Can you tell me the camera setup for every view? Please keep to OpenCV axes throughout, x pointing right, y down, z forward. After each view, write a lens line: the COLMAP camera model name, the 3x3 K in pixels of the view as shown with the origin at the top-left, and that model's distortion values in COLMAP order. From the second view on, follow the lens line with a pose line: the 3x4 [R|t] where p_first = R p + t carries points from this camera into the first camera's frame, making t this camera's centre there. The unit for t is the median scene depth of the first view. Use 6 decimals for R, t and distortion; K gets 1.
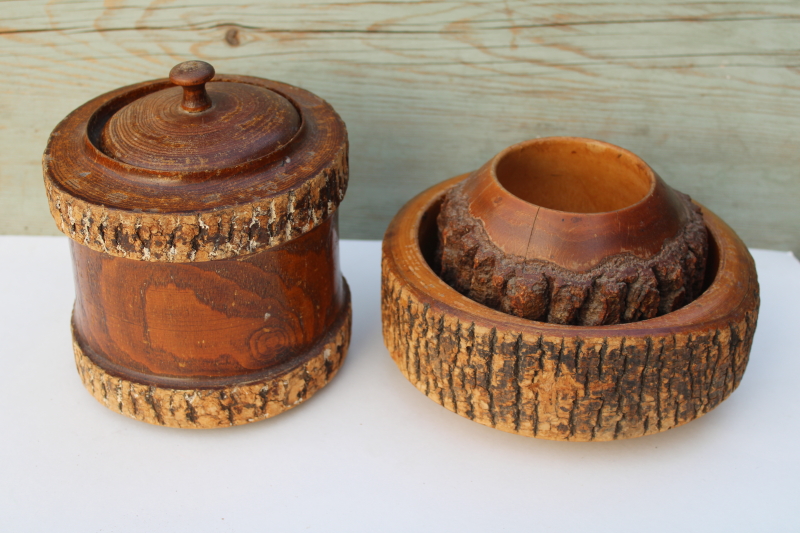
lens RADIAL K [[1187.3, 0, 399.8], [0, 1187.3, 262.7], [0, 0, 1]] dist [-0.009871, 0.000000]
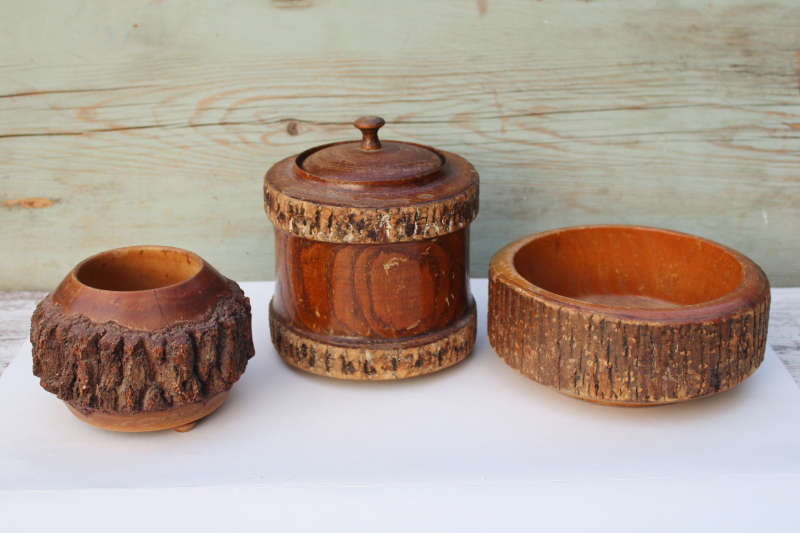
lens RADIAL K [[1187.3, 0, 400.9], [0, 1187.3, 267.4], [0, 0, 1]] dist [-0.009871, 0.000000]
pose [[0.999527, -0.024121, -0.019064, 0.002334], [0.023353, 0.998945, -0.039532, 0.021353], [0.019997, 0.039069, 0.999036, -0.332751]]
